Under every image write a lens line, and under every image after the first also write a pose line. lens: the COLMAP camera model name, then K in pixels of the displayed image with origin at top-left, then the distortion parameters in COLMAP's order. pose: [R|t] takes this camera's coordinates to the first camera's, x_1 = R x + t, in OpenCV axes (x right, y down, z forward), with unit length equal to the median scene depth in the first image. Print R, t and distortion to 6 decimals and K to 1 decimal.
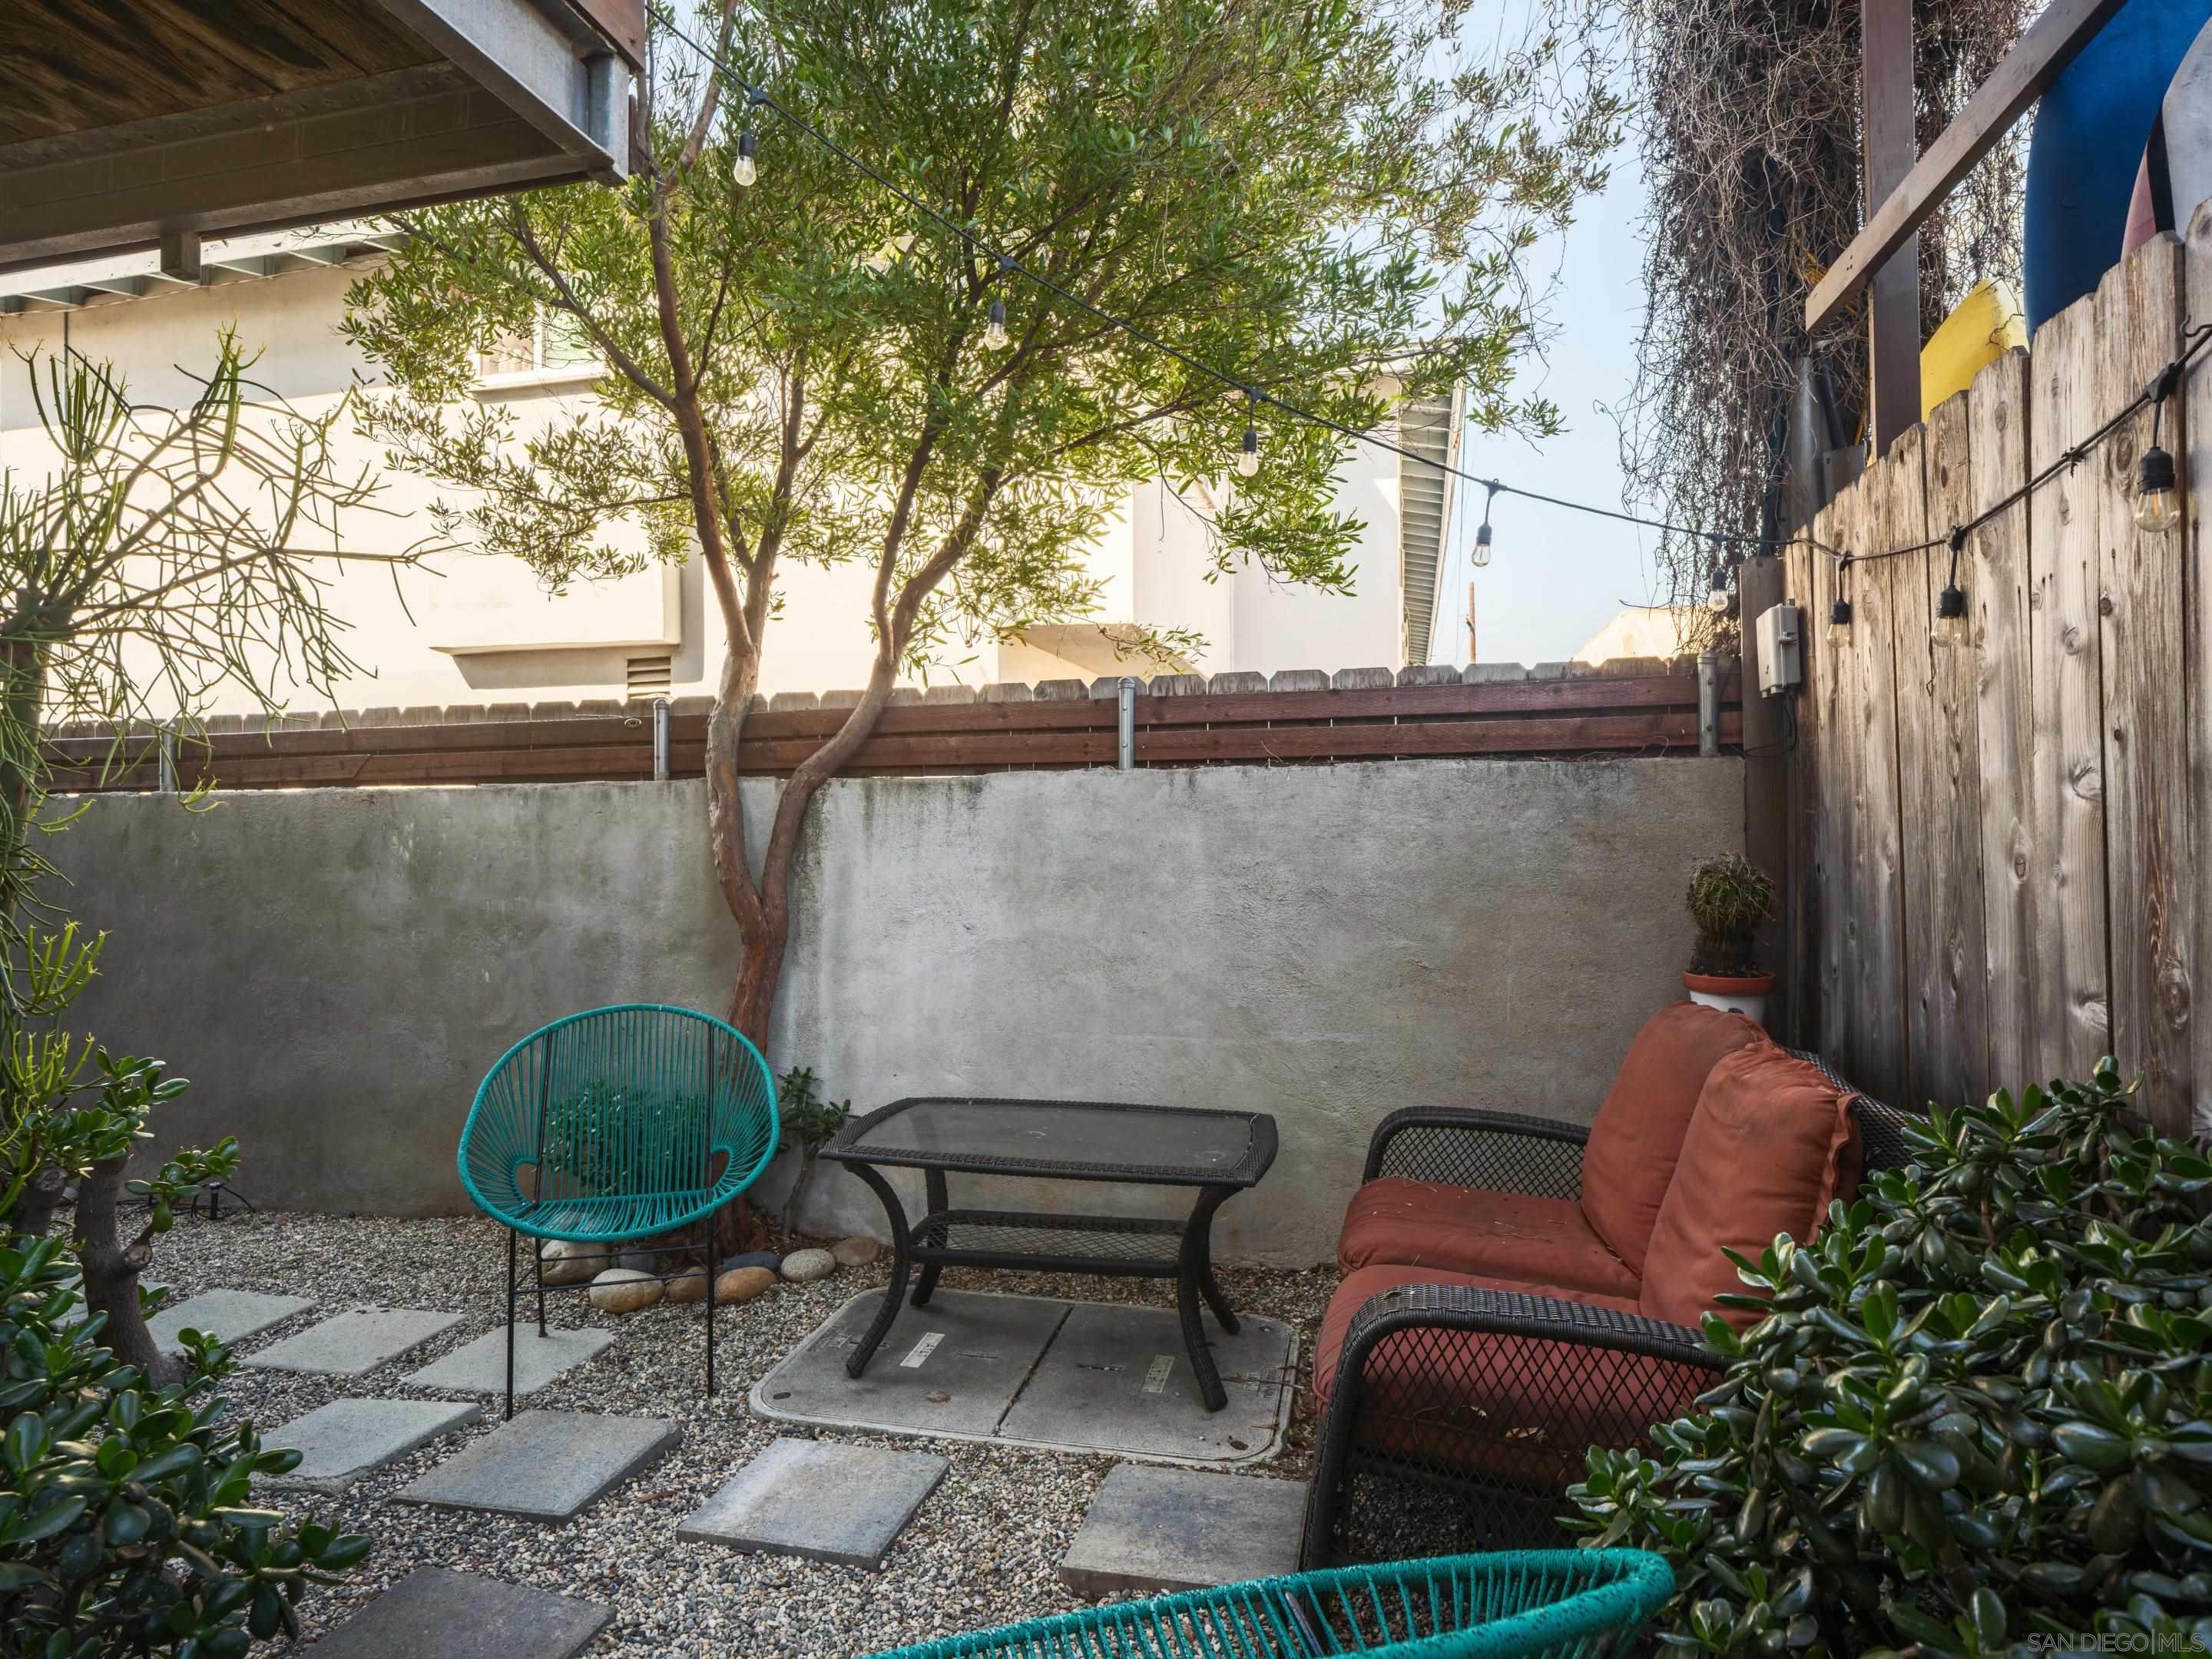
lens RADIAL K [[1211.6, 0, 1104.0], [0, 1211.6, 812.6], [0, 0, 1]] dist [-0.006505, -0.001789]
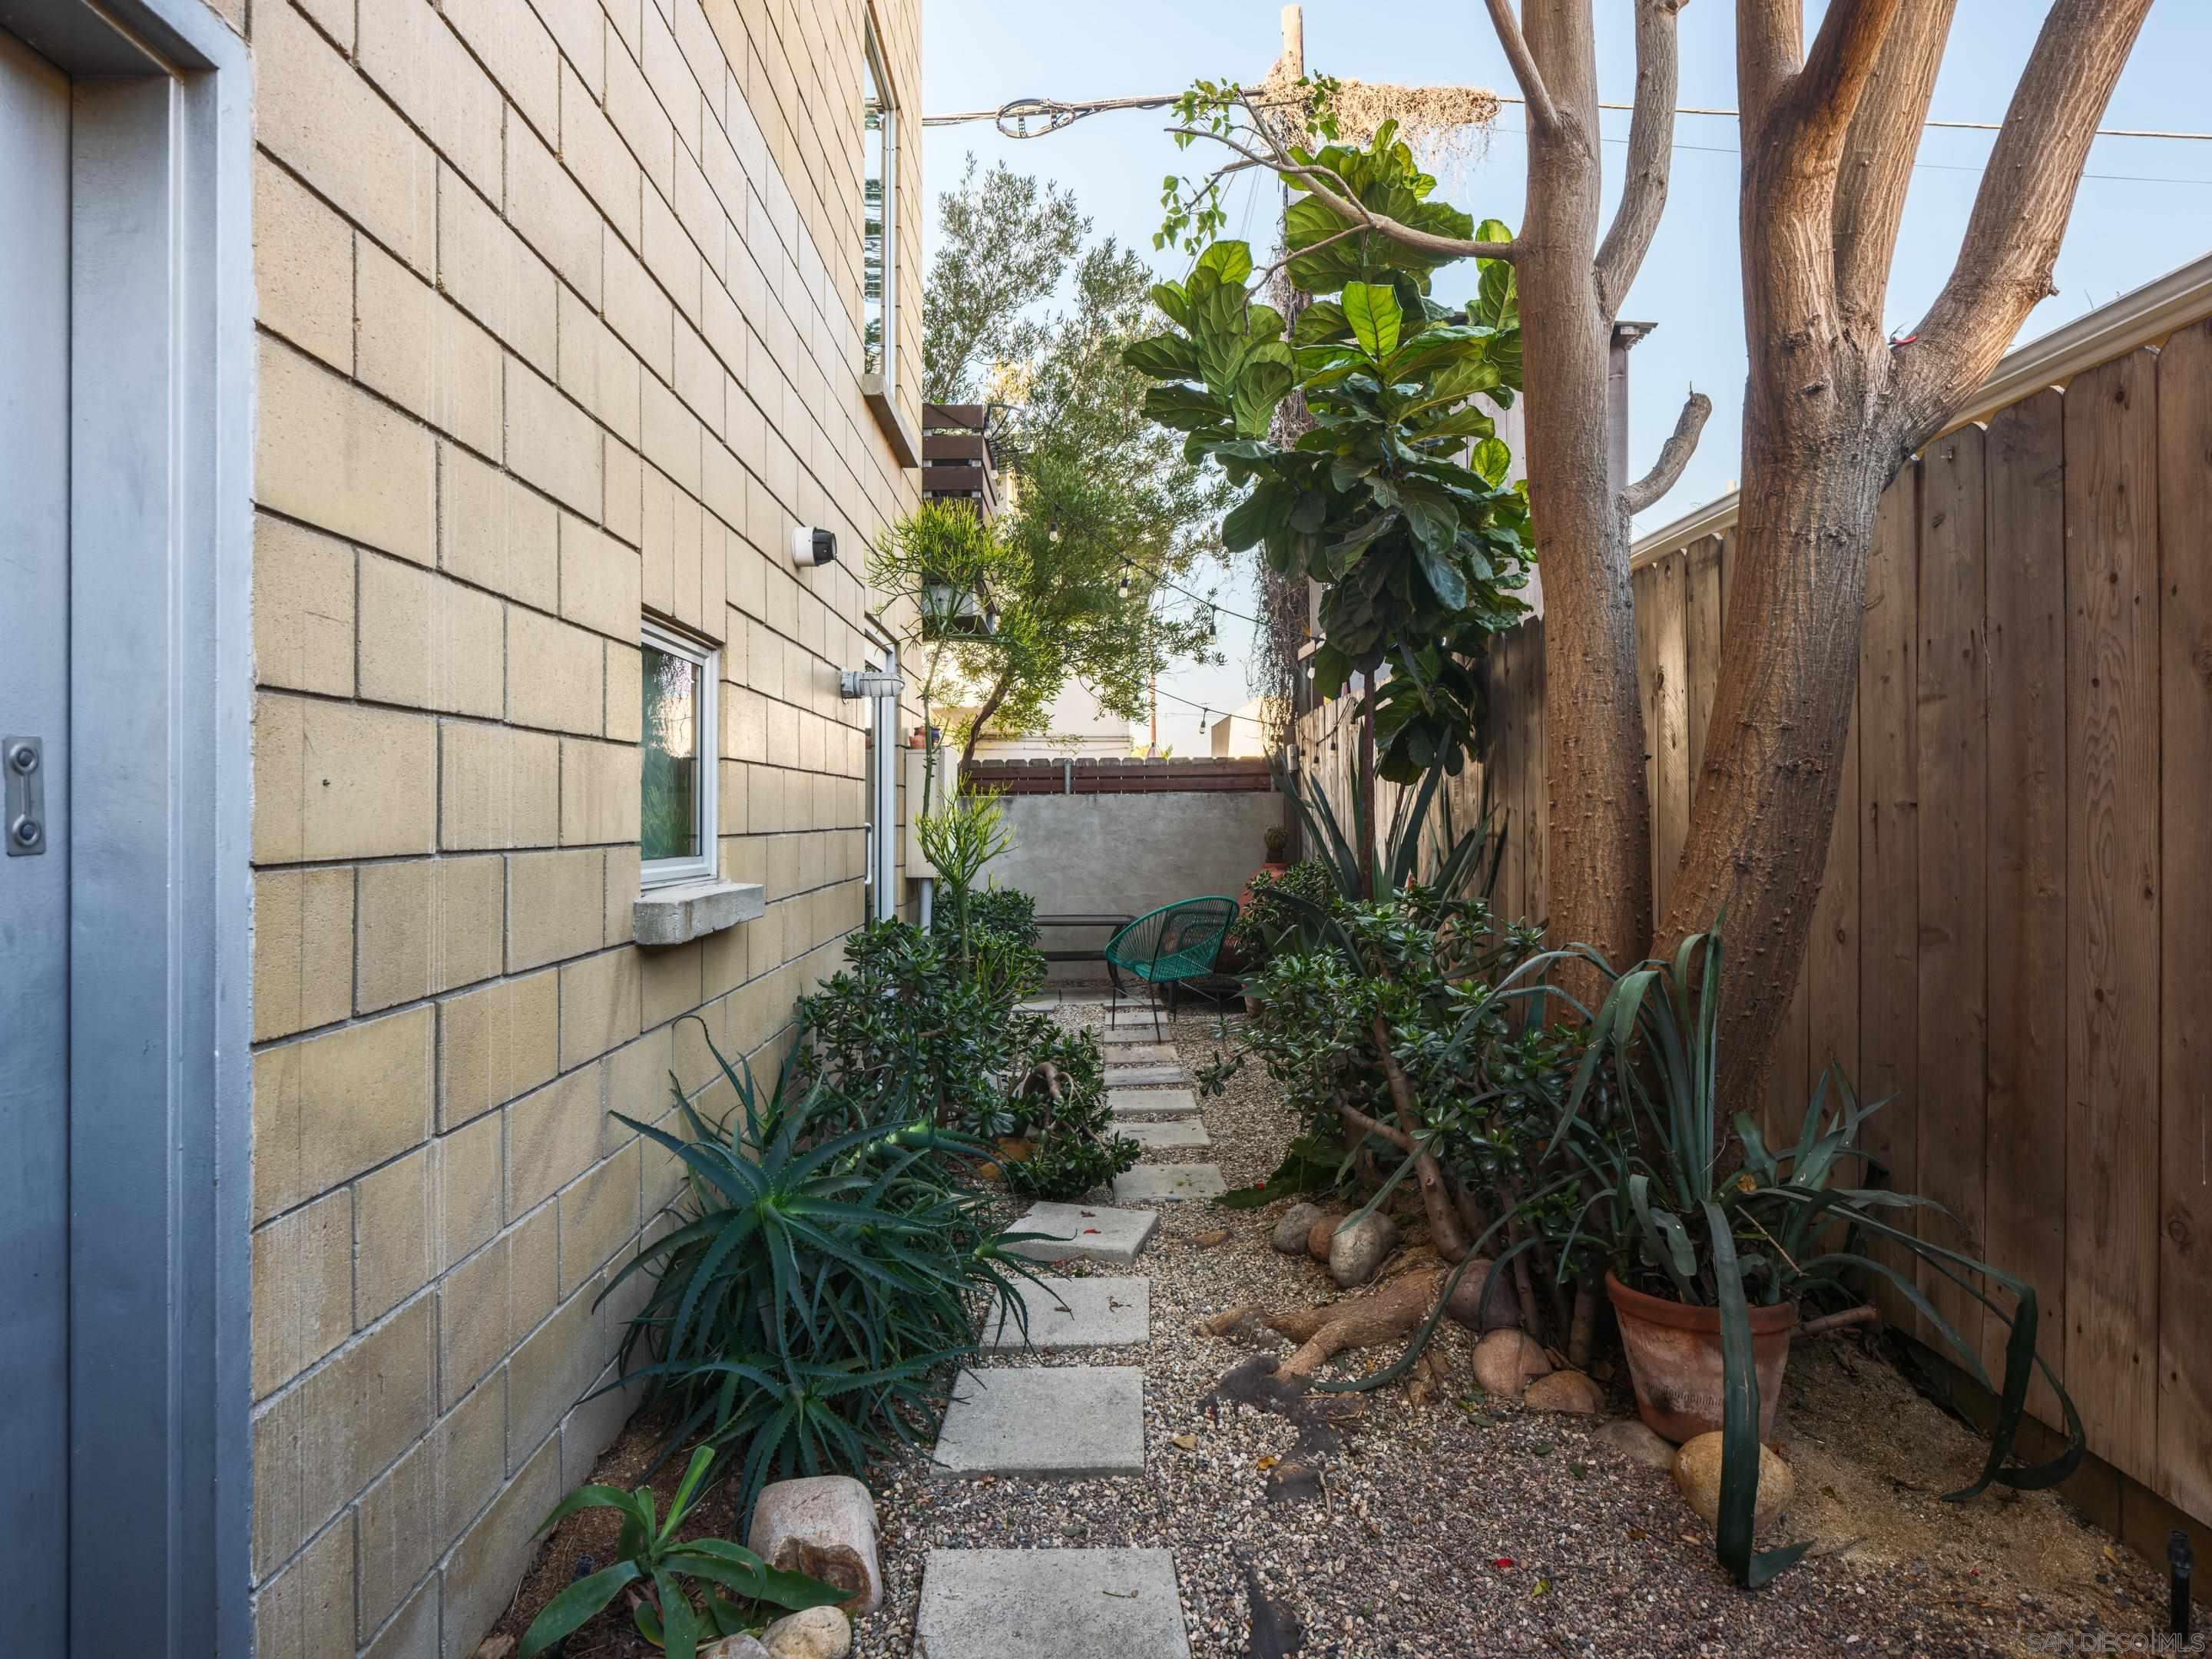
lens RADIAL K [[1211.6, 0, 1109.2], [0, 1211.6, 824.2], [0, 0, 1]] dist [-0.006505, -0.001789]
pose [[0.967257, 0.002172, 0.253789, -0.570061], [-0.000635, 0.999981, -0.006140, 0.044919], [-0.253797, 0.005778, 0.967240, -1.577175]]
